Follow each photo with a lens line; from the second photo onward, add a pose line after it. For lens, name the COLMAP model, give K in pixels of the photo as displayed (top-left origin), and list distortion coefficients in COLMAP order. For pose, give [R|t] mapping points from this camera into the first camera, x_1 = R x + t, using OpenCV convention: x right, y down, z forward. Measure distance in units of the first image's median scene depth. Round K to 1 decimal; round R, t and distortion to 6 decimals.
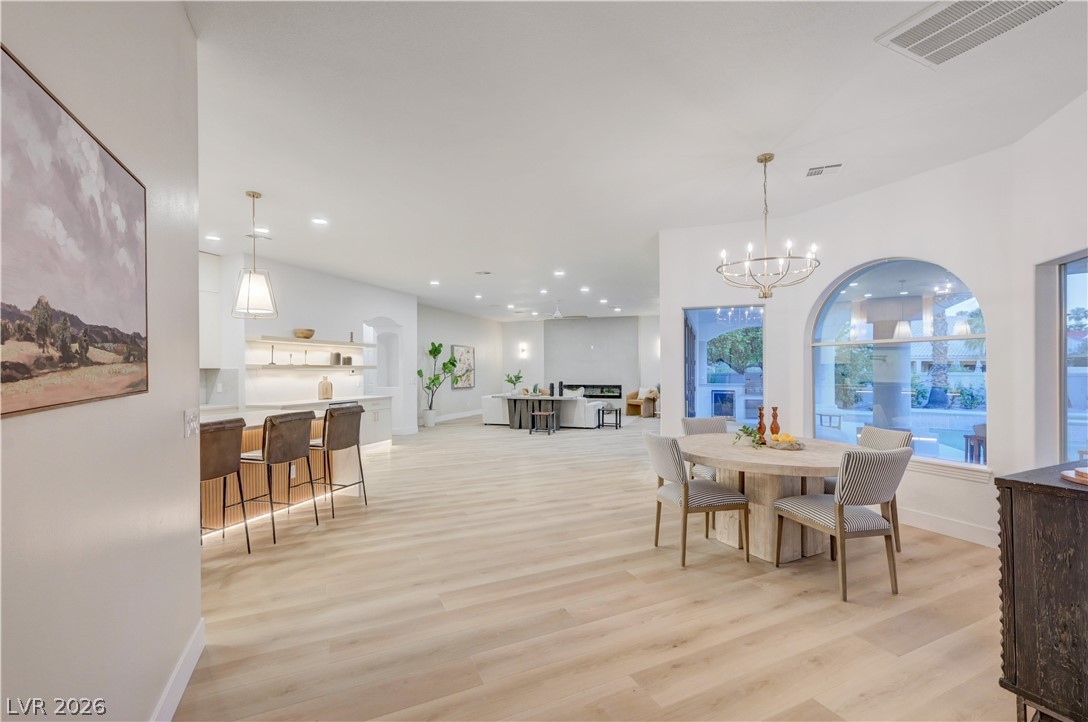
lens RADIAL K [[472.0, 0, 543.3], [0, 472.0, 367.2], [0, 0, 1]] dist [0.001382, 0.000768]
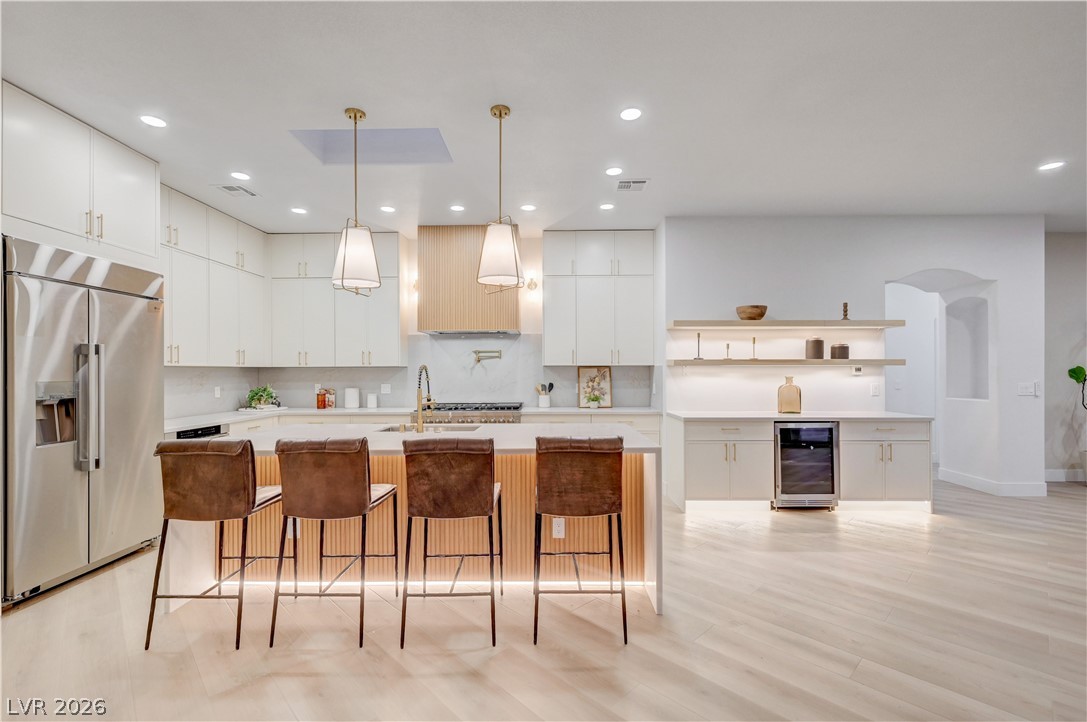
lens RADIAL K [[475.6, 0, 545.0], [0, 475.6, 368.0], [0, 0, 1]] dist [-0.000070, 0.000123]
pose [[0.328884, -0.002313, -0.944367, 0.035692], [0.005513, 0.999985, -0.000530, 0.005846], [0.944354, -0.005032, 0.328892, 0.477296]]
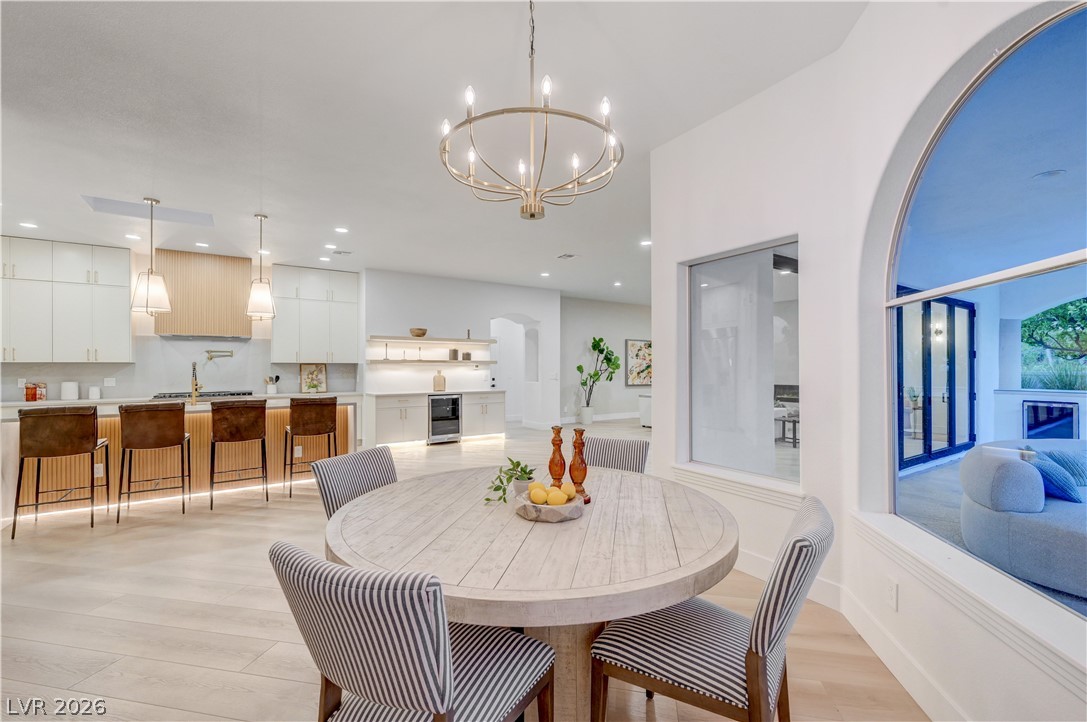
lens RADIAL K [[456.7, 0, 545.1], [0, 456.7, 364.8], [0, 0, 1]] dist [-0.001153, -0.000212]
pose [[0.803197, -0.002099, -0.595709, 0.375910], [0.001631, 0.999998, -0.001326, 0.008187], [0.595711, 0.000093, 0.803199, 0.286477]]
